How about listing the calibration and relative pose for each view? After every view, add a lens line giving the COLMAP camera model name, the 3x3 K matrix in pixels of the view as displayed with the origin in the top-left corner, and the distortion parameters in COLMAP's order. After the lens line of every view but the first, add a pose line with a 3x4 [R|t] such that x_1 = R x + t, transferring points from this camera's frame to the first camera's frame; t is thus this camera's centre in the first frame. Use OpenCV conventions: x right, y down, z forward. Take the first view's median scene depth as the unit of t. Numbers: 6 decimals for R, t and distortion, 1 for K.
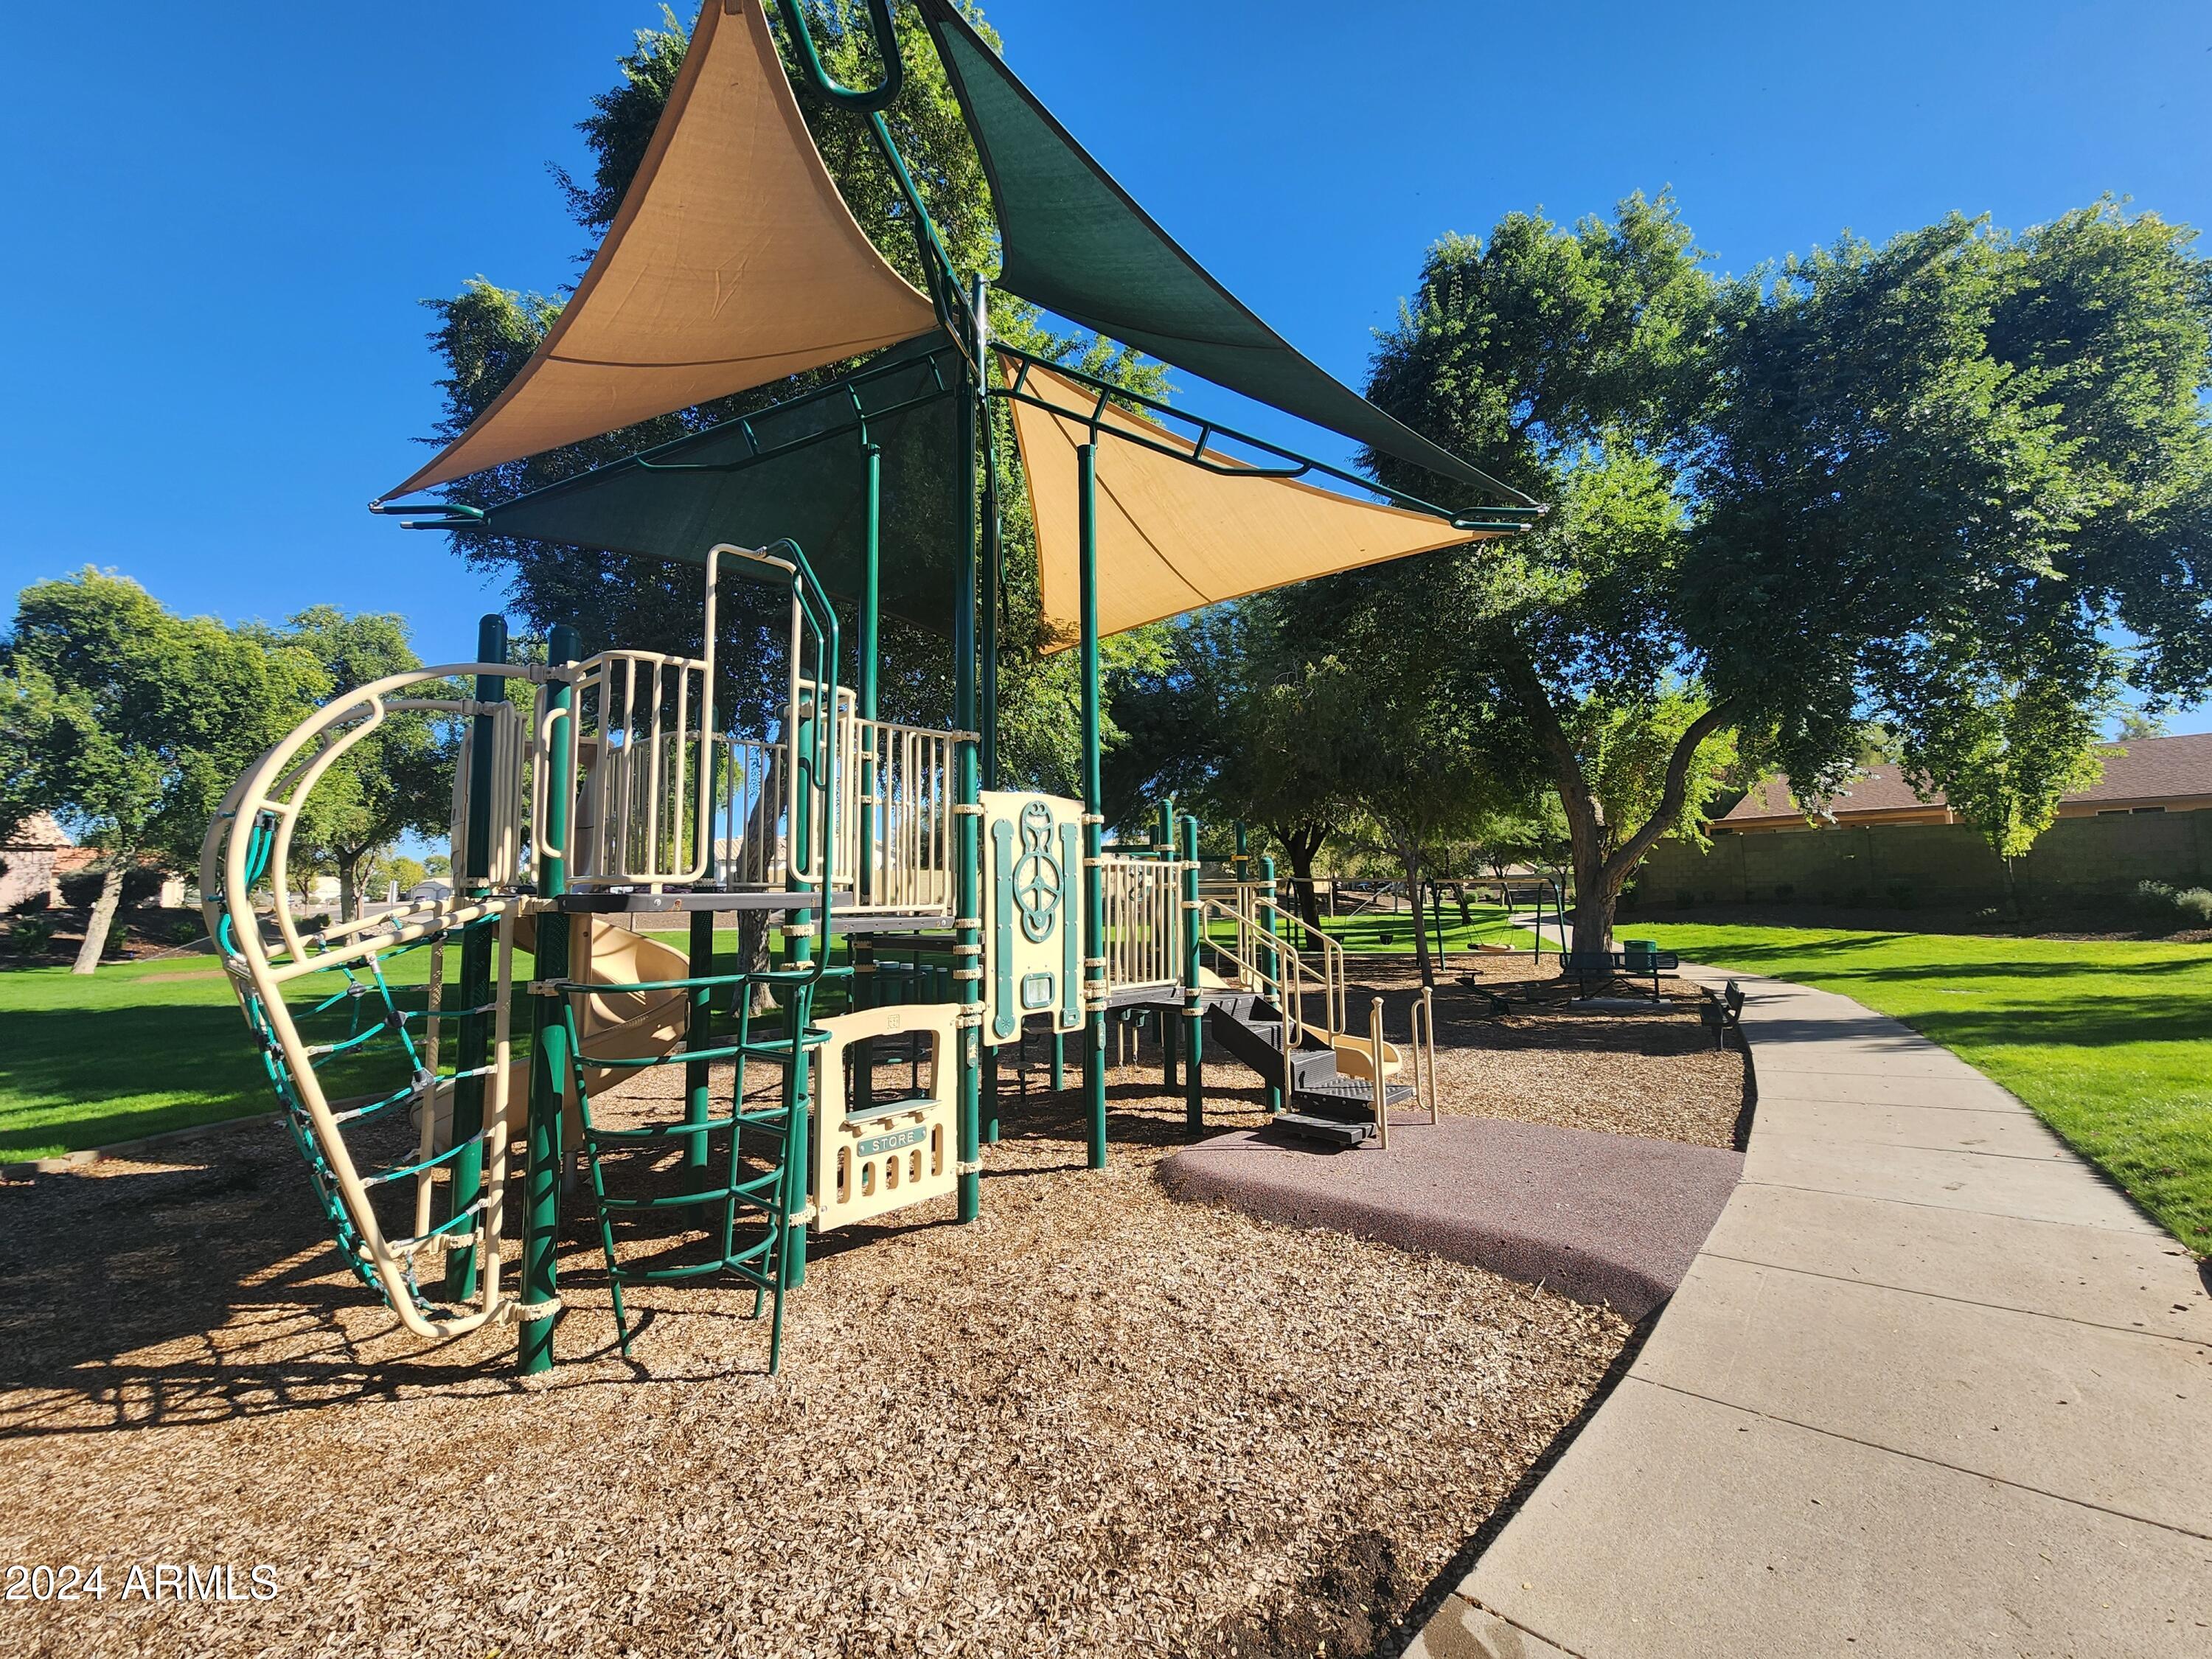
lens RADIAL K [[896.8, 0, 1106.0], [0, 896.8, 829.5], [0, 0, 1]] dist [0.000512, -0.000004]
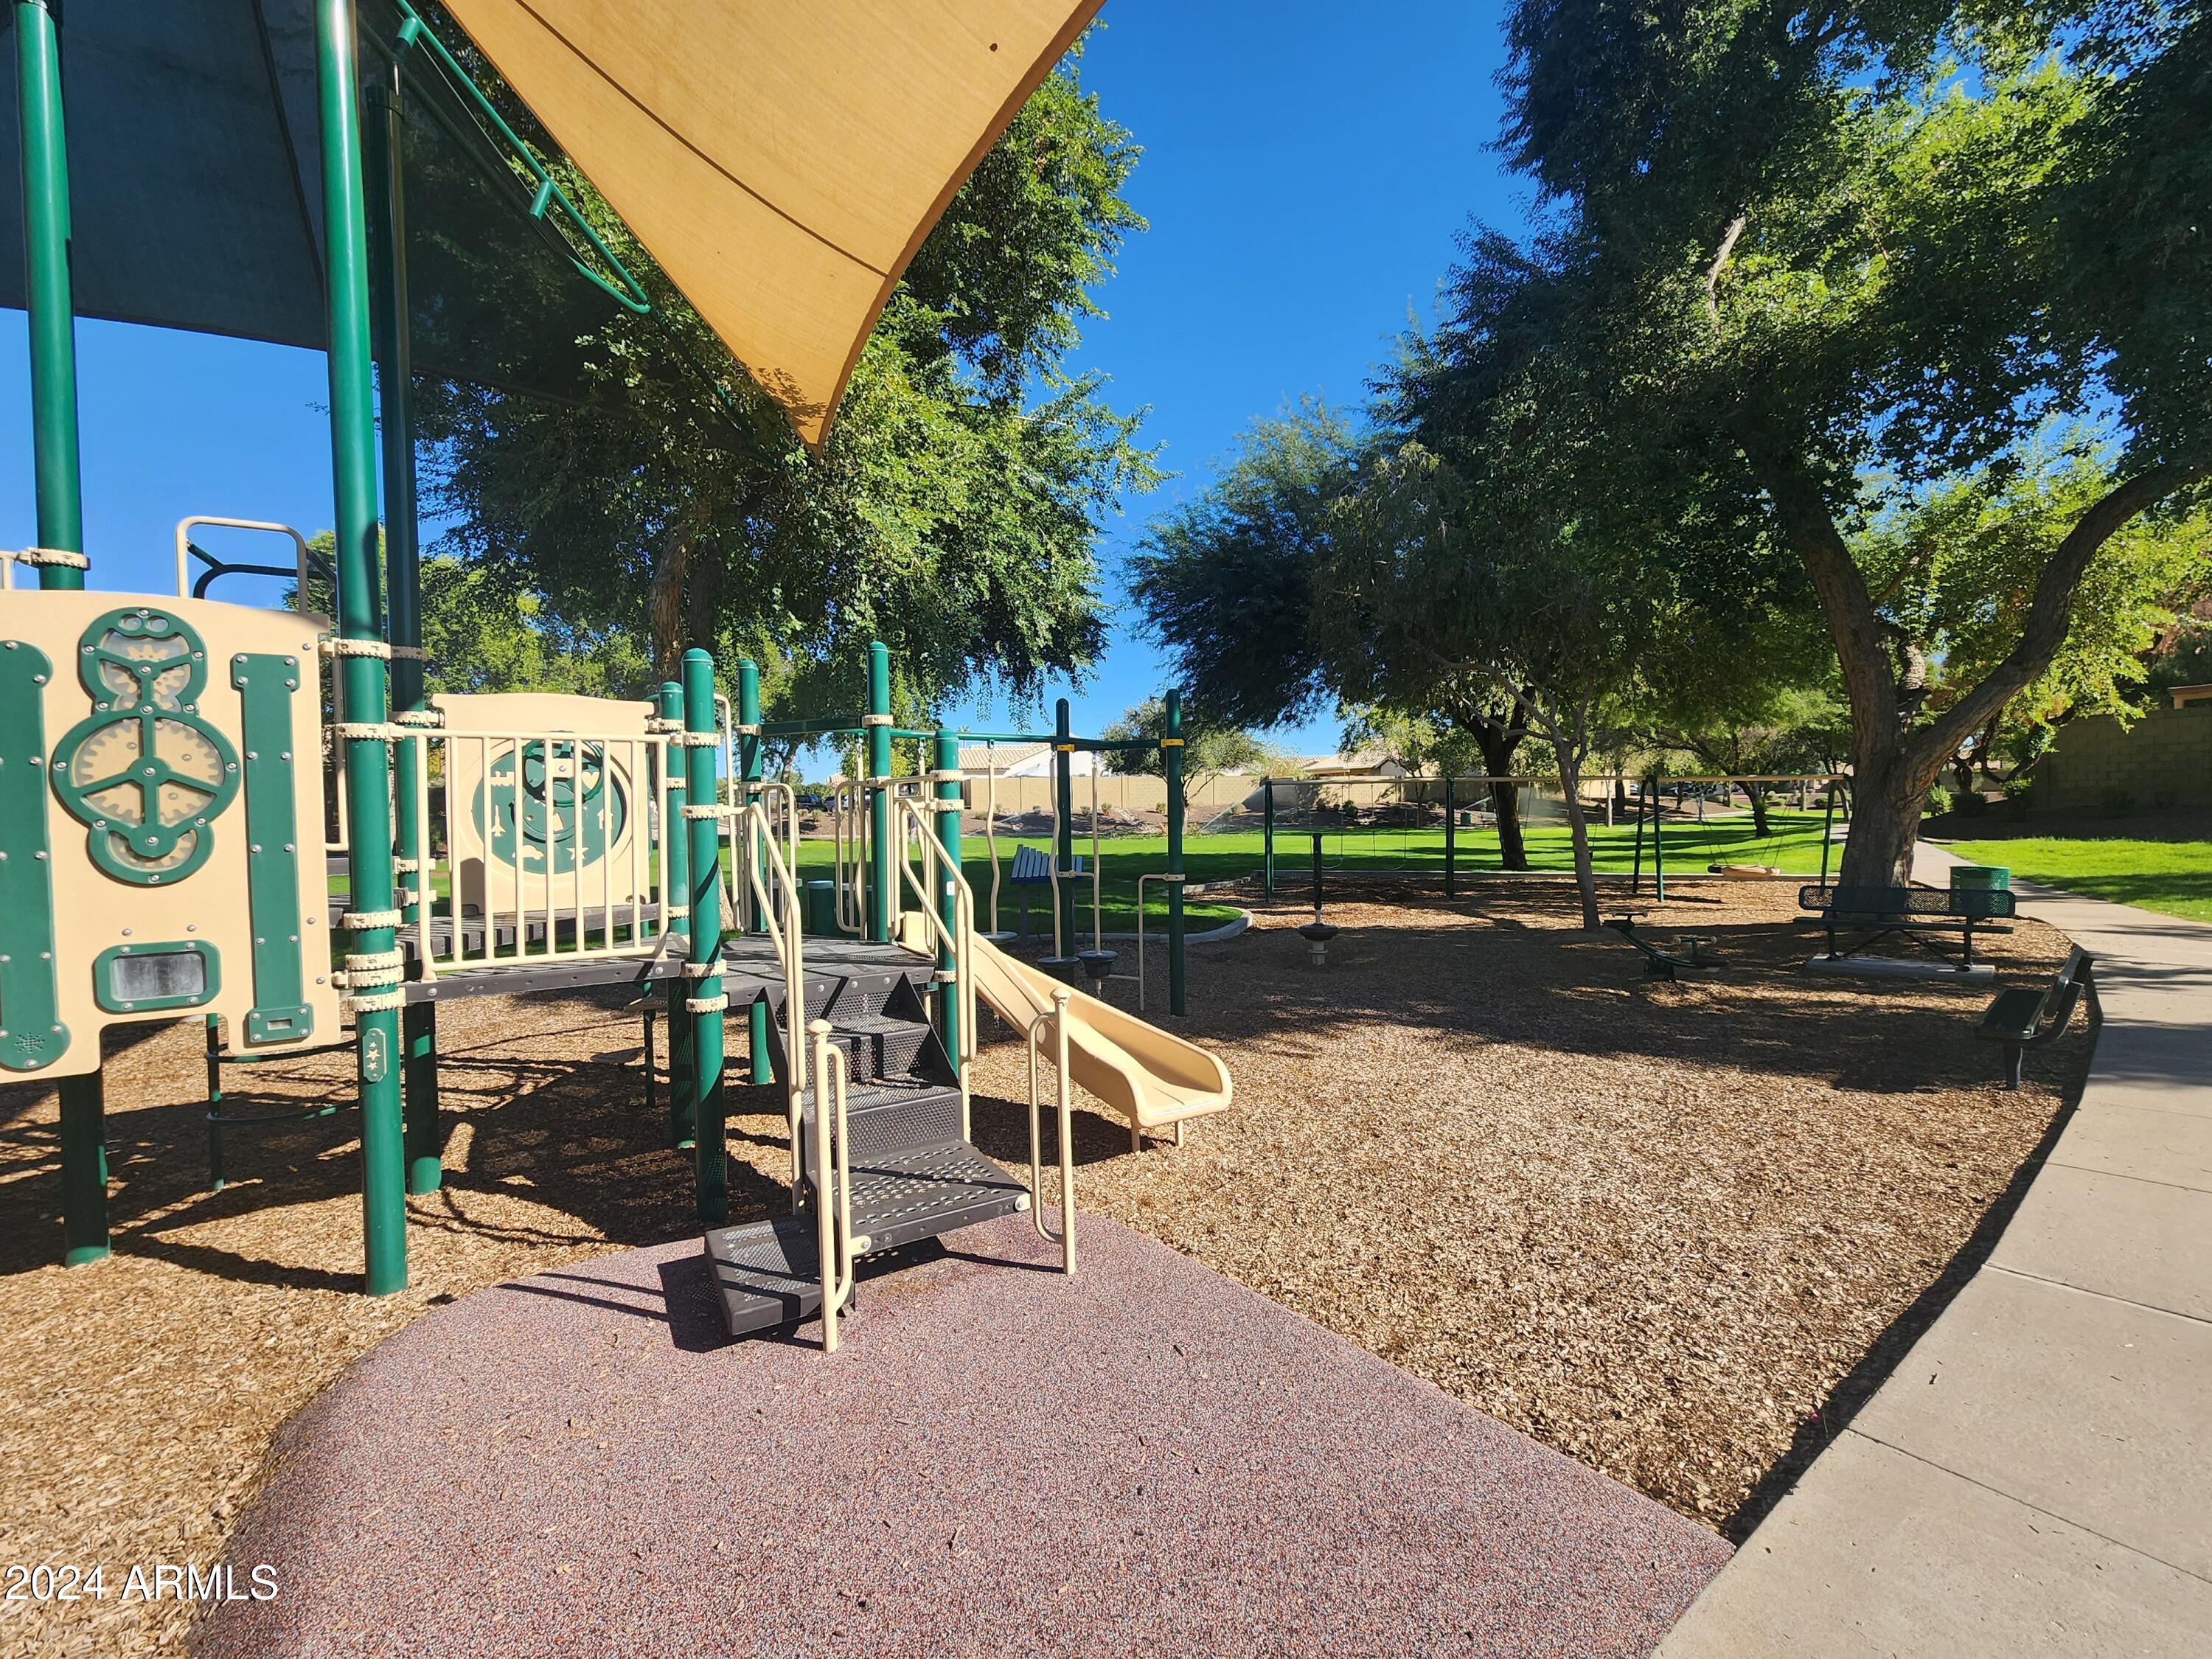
lens RADIAL K [[915.7, 0, 1106.0], [0, 915.7, 829.5], [0, 0, 1]] dist [-0.001597, -0.000119]
pose [[0.957676, 0.004896, -0.287808, 0.206318], [0.024595, 0.994807, 0.098764, 0.018708], [0.286797, -0.101662, 0.952582, 0.221620]]
